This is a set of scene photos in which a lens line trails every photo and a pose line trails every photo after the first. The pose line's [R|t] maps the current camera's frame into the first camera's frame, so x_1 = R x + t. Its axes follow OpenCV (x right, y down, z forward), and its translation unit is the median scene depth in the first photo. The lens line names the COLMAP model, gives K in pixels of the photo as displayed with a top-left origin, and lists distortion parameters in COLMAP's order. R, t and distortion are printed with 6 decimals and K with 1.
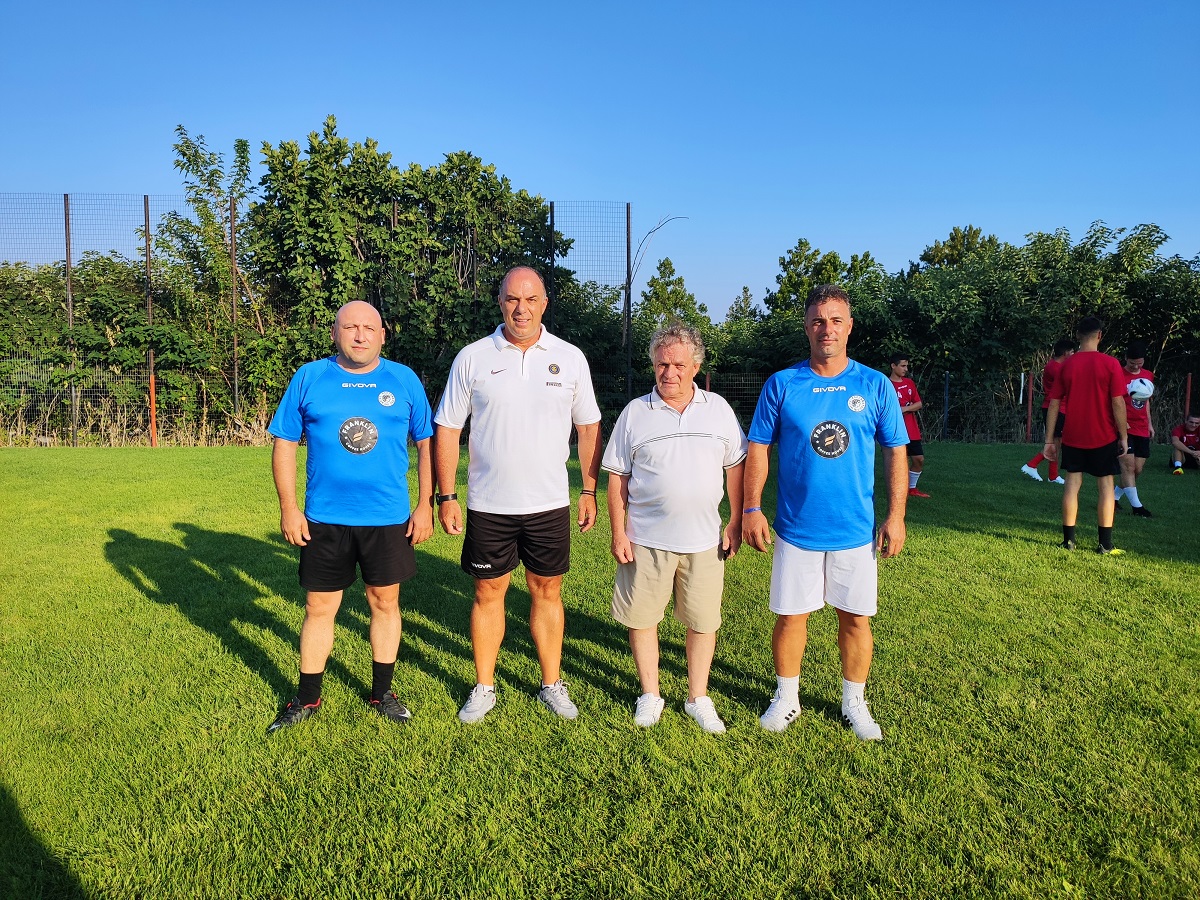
lens RADIAL K [[898.8, 0, 611.2], [0, 898.8, 454.5], [0, 0, 1]] dist [0.058408, -0.100122]
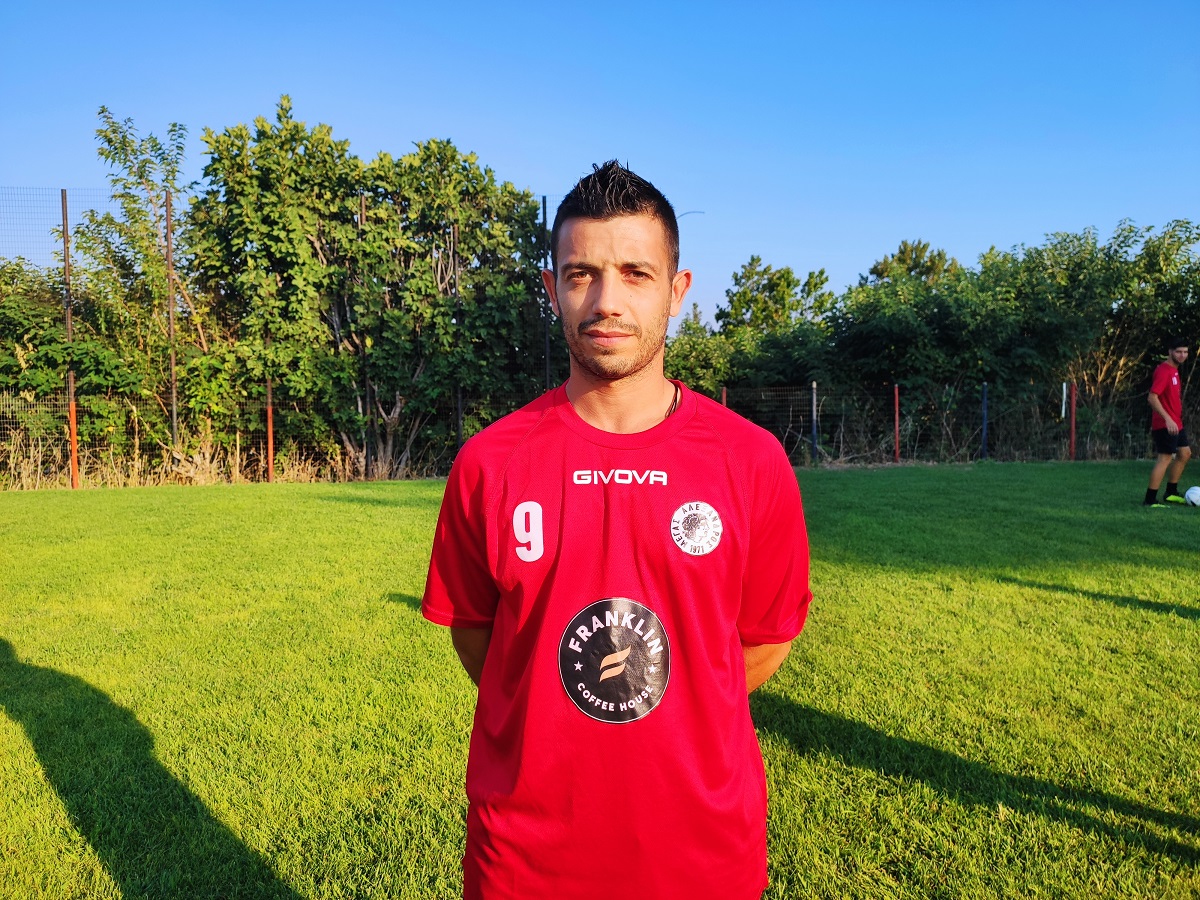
lens RADIAL K [[898.8, 0, 603.6], [0, 898.8, 457.7], [0, 0, 1]] dist [0.058408, -0.100122]
pose [[0.997341, -0.021252, 0.069712, -0.074621], [0.022606, 0.999570, -0.018698, -0.008765], [-0.069285, 0.020224, 0.997392, 0.128628]]
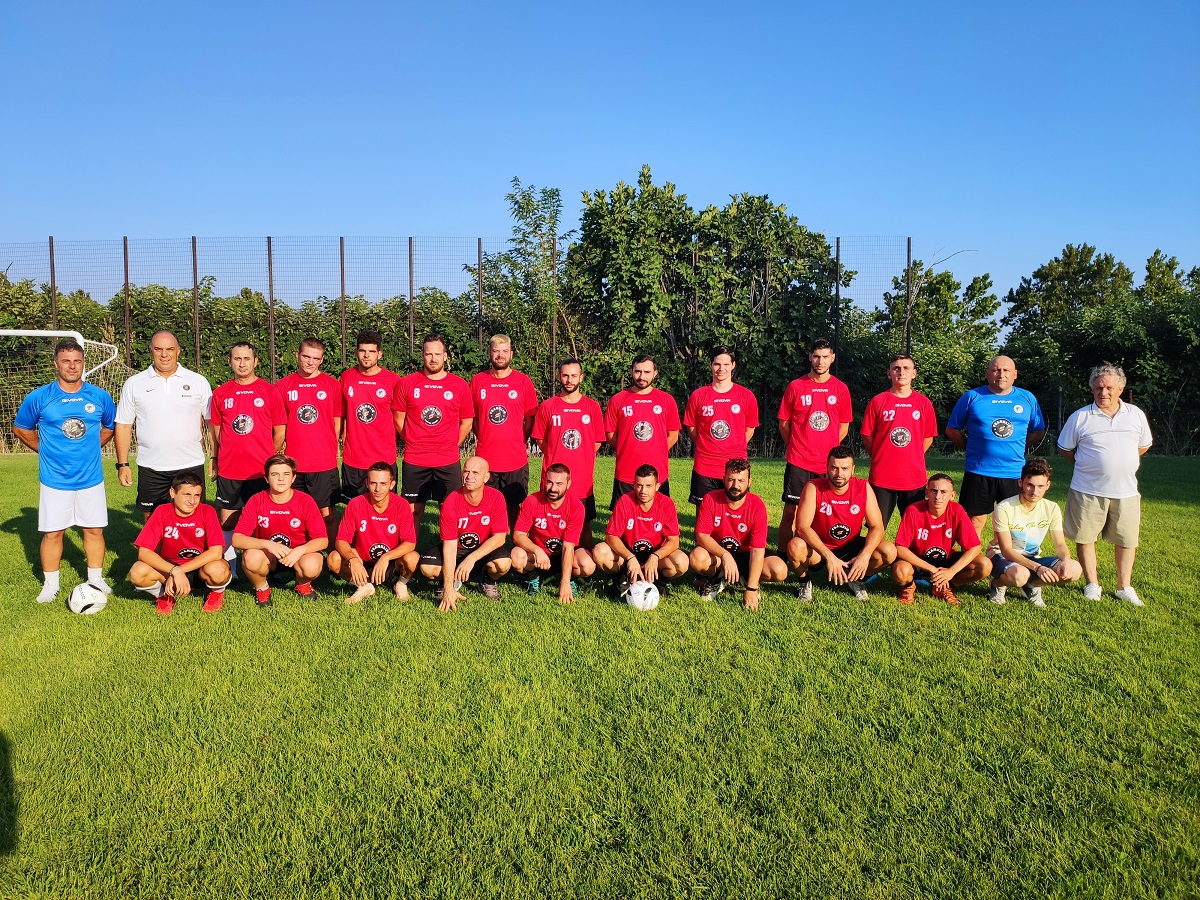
lens RADIAL K [[898.8, 0, 590.4], [0, 898.8, 462.4], [0, 0, 1]] dist [0.058408, -0.100122]
pose [[0.998015, 0.002110, -0.062941, -0.298880], [-0.002831, 0.999931, -0.011363, 0.009104], [0.062913, 0.011518, 0.997953, -0.120778]]
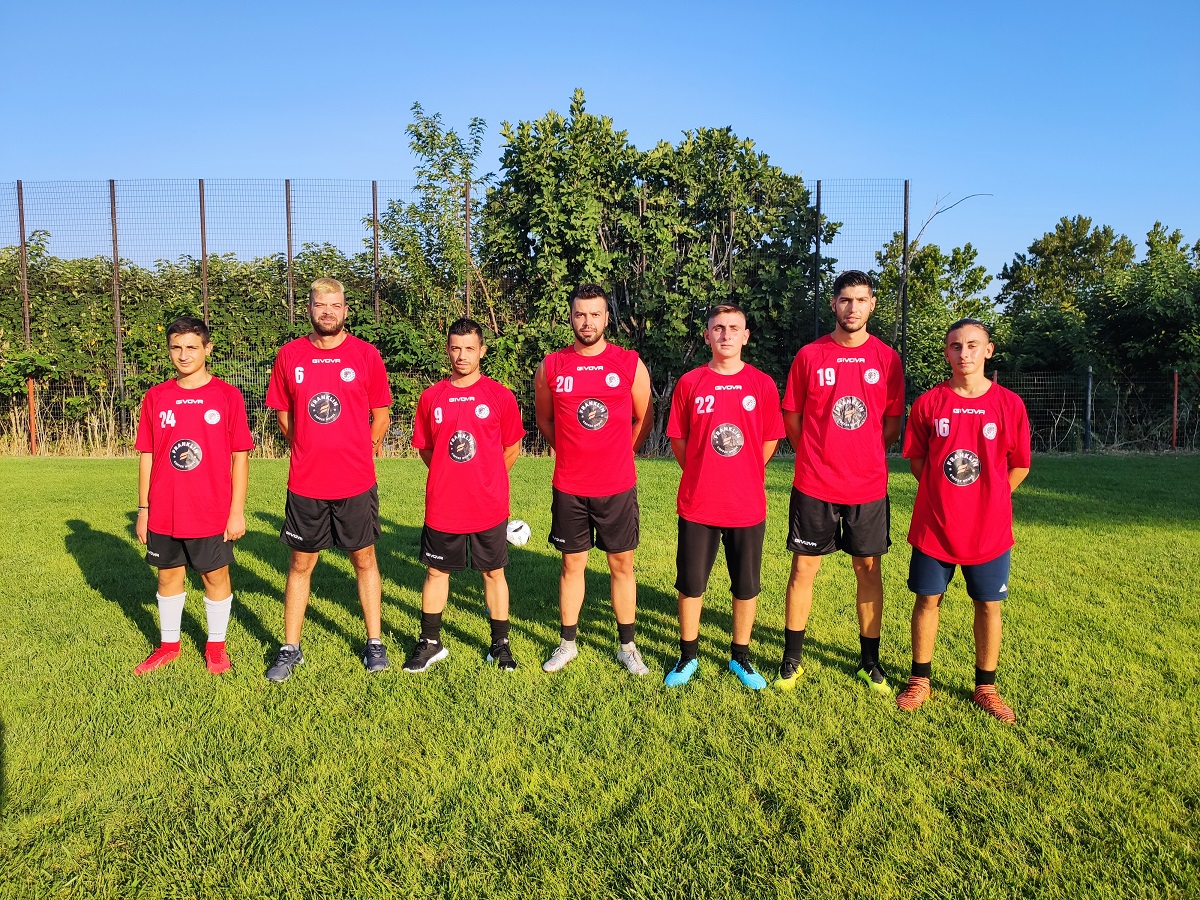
lens RADIAL K [[898.8, 0, 585.0], [0, 898.8, 465.1], [0, 0, 1]] dist [0.058408, -0.100122]
pose [[0.998751, 0.000775, -0.049957, -0.251852], [-0.000246, 0.999944, 0.010600, -0.008733], [0.049962, -0.010574, 0.998695, 0.094167]]
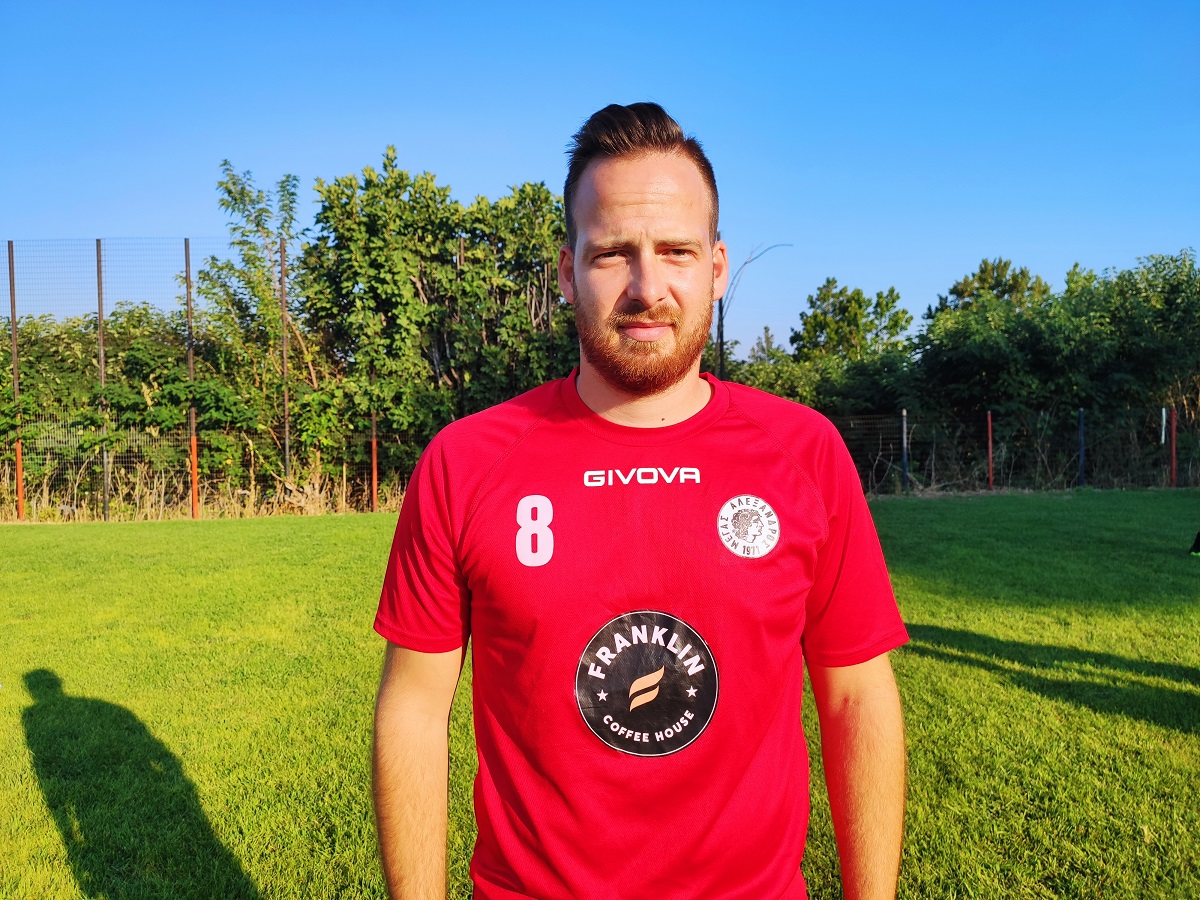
lens RADIAL K [[898.8, 0, 604.3], [0, 898.8, 459.4], [0, 0, 1]] dist [0.058408, -0.100122]
pose [[0.999635, -0.026066, -0.007038, -0.094665], [0.025729, 0.998683, -0.044378, -0.014449], [0.008186, 0.044181, 0.998990, 0.108481]]
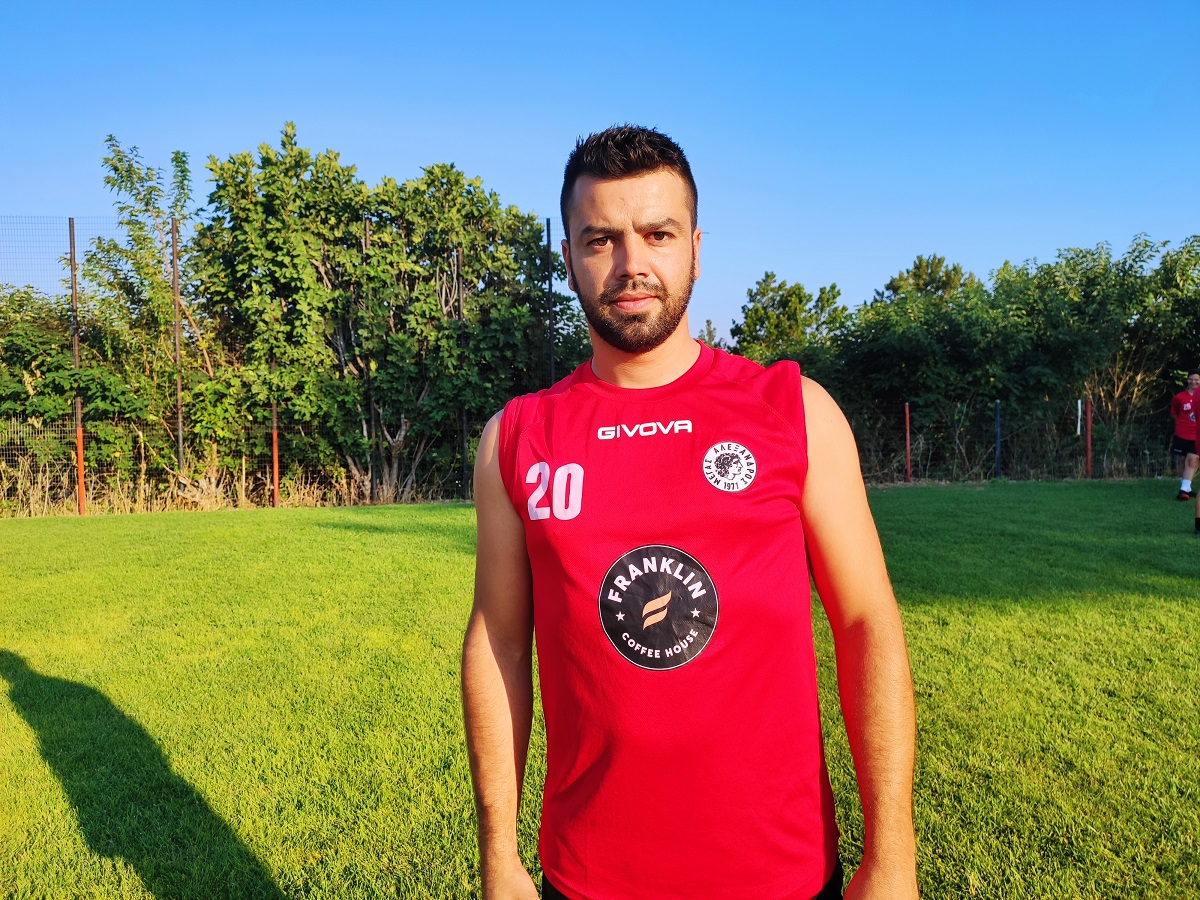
lens RADIAL K [[898.8, 0, 604.1], [0, 898.8, 453.2], [0, 0, 1]] dist [0.058408, -0.100122]
pose [[0.998391, -0.027348, 0.049670, -0.061189], [0.029483, 0.998650, -0.042764, -0.013576], [-0.048433, 0.044160, 0.997850, 0.135874]]
